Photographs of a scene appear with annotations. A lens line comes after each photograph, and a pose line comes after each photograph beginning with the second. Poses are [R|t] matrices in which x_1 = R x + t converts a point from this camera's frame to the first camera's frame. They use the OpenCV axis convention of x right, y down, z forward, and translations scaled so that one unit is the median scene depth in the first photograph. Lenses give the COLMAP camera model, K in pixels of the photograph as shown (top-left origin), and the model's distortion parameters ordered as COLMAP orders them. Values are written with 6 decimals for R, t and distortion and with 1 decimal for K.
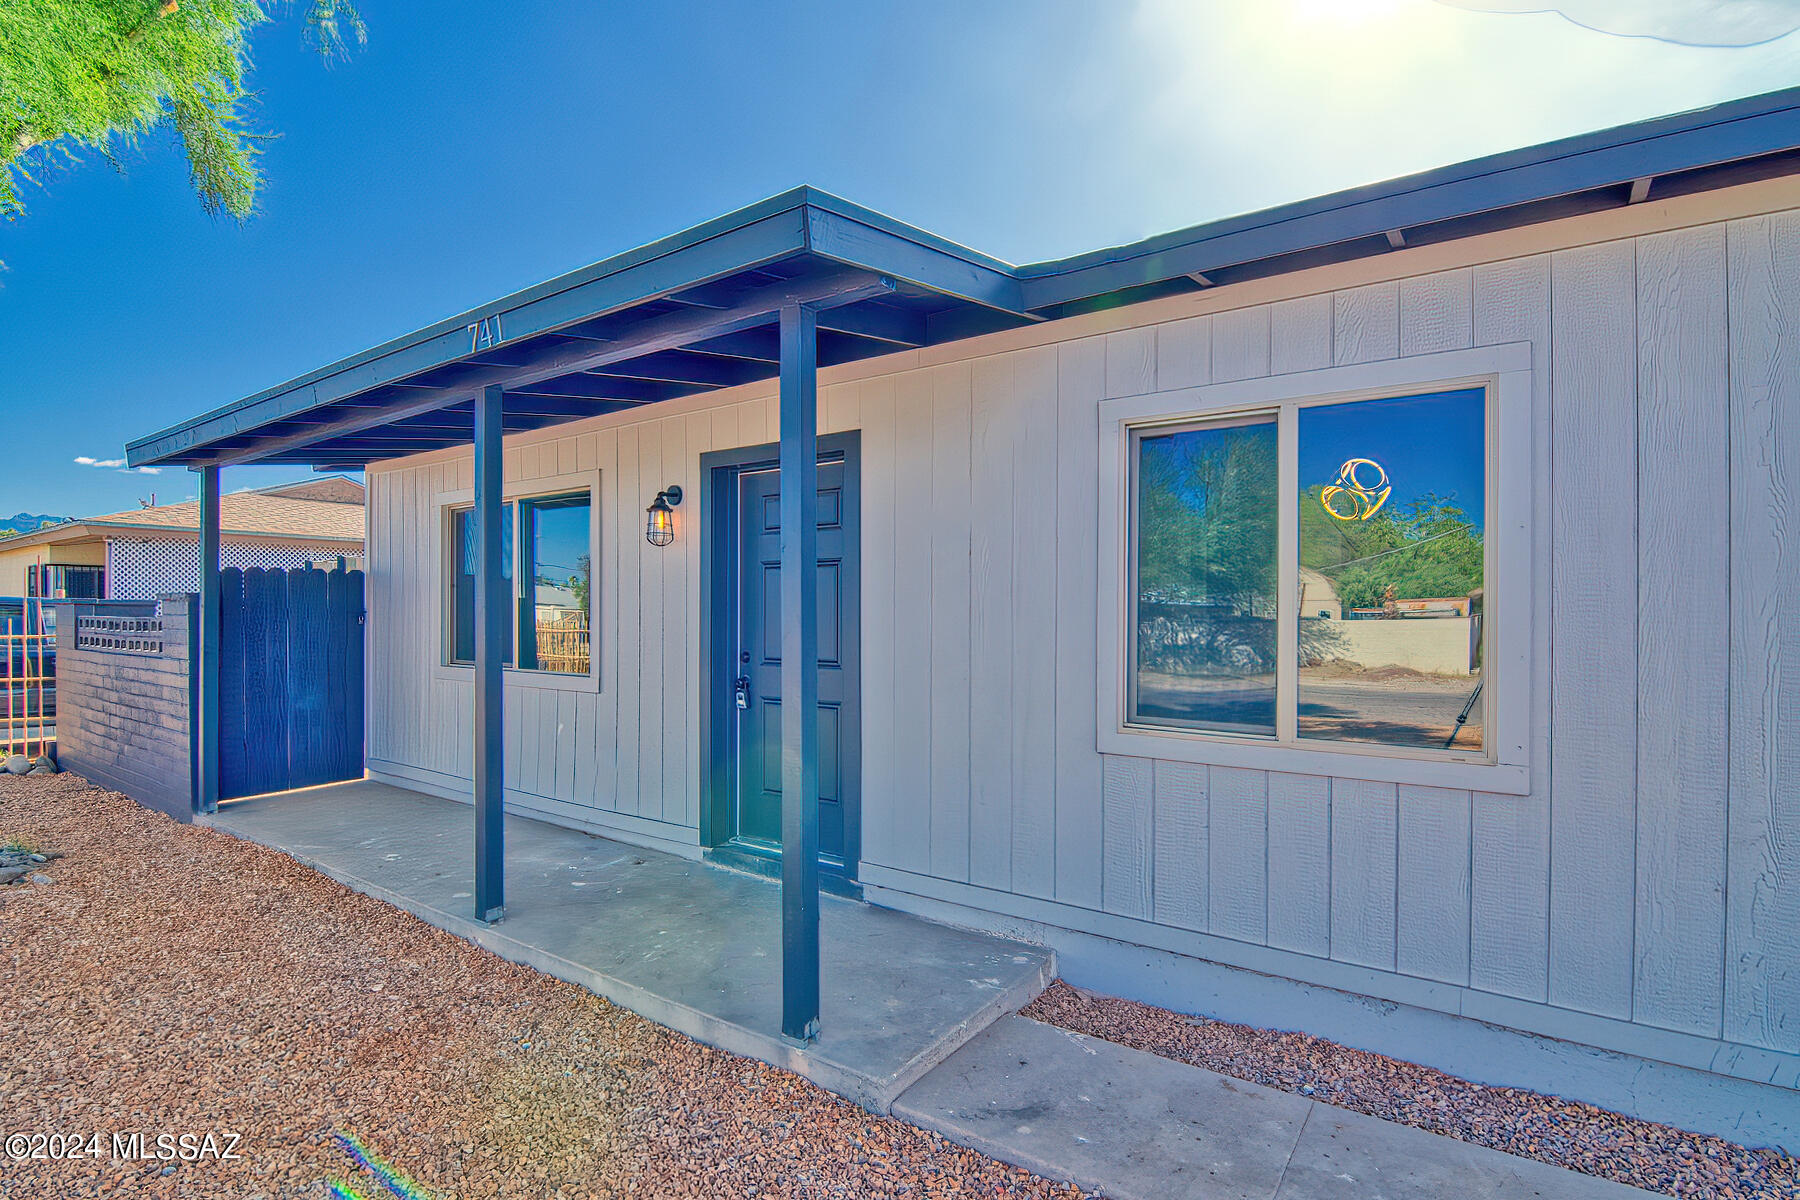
lens RADIAL K [[867.2, 0, 889.8], [0, 867.2, 612.1], [0, 0, 1]] dist [-0.009923, -0.008558]
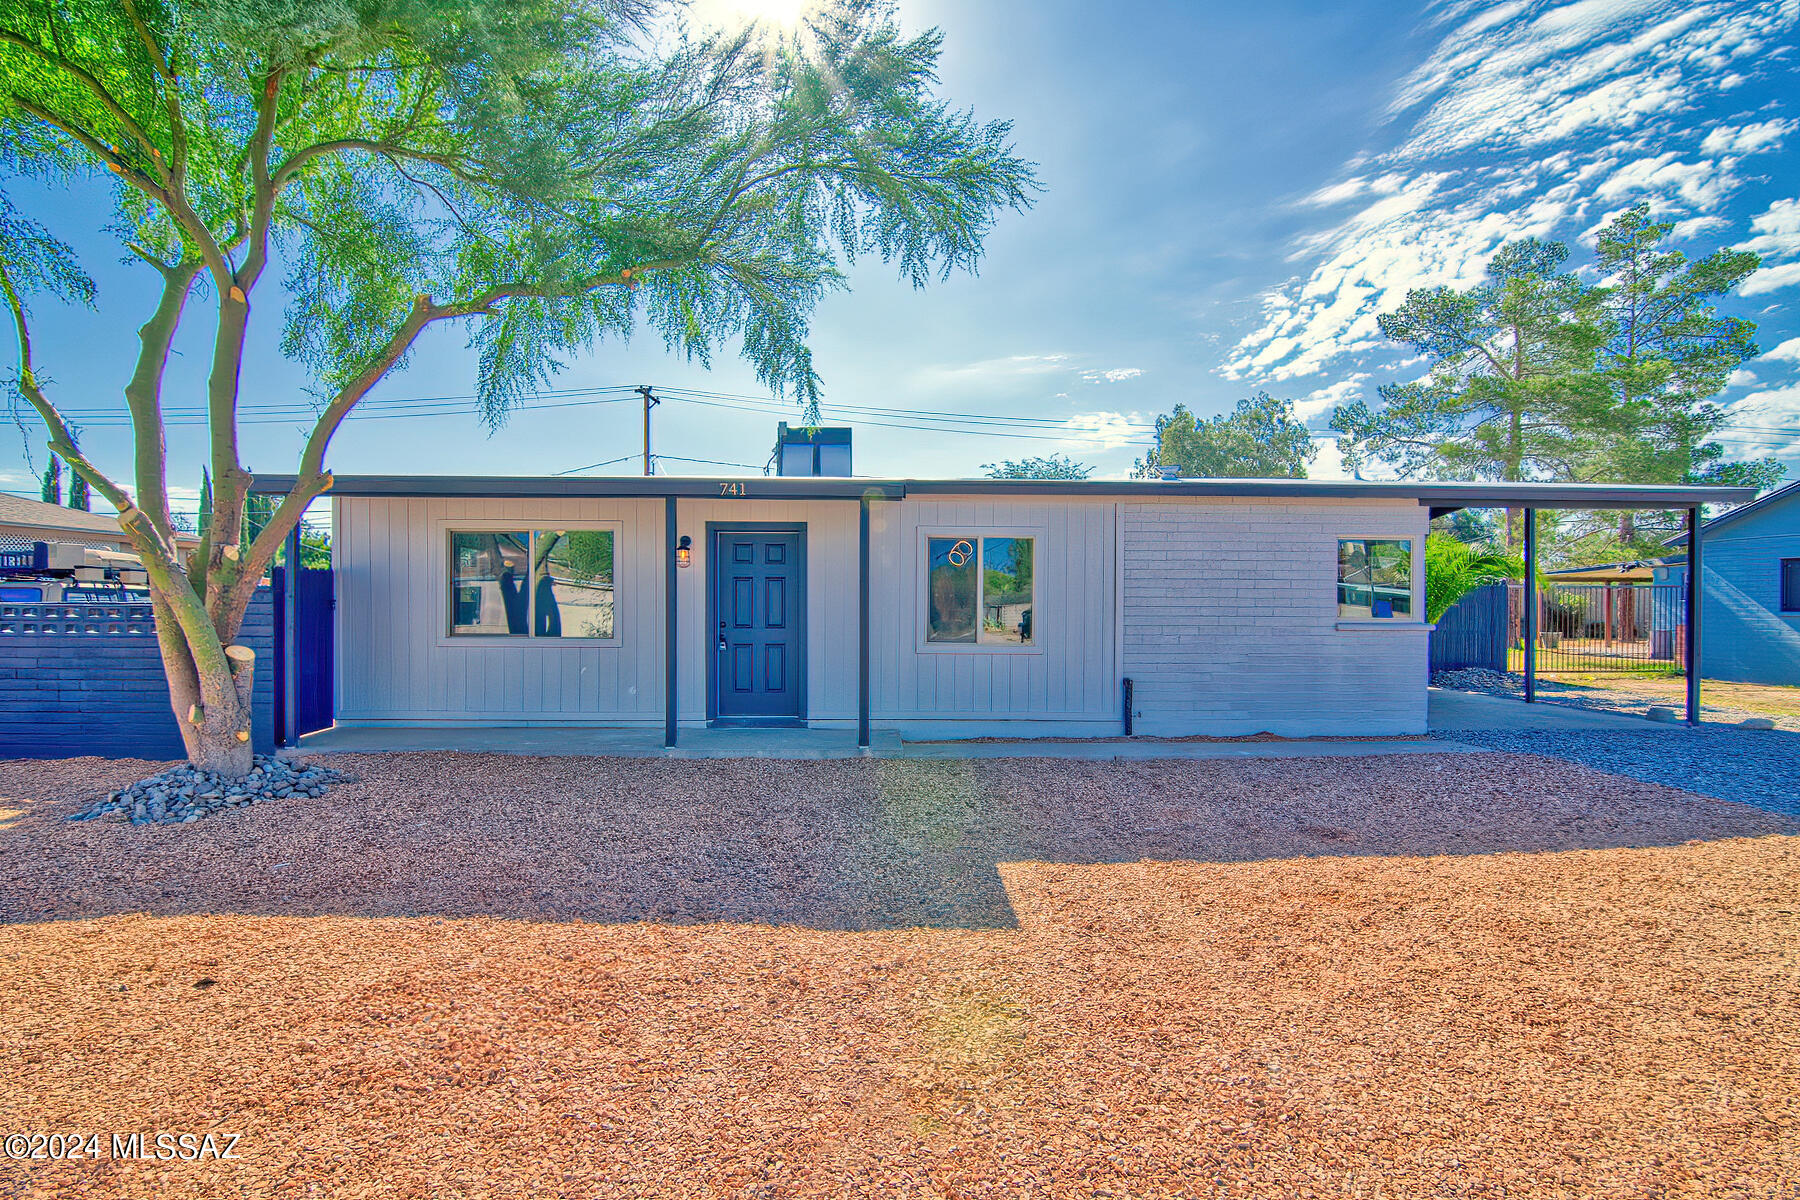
lens RADIAL K [[867.2, 0, 895.5], [0, 867.2, 599.5], [0, 0, 1]] dist [-0.009923, -0.008558]
pose [[0.802570, 0.003291, 0.596548, -0.791410], [-0.003037, 0.999994, -0.001431, -0.003205], [-0.596550, -0.000663, 0.802576, -0.638176]]
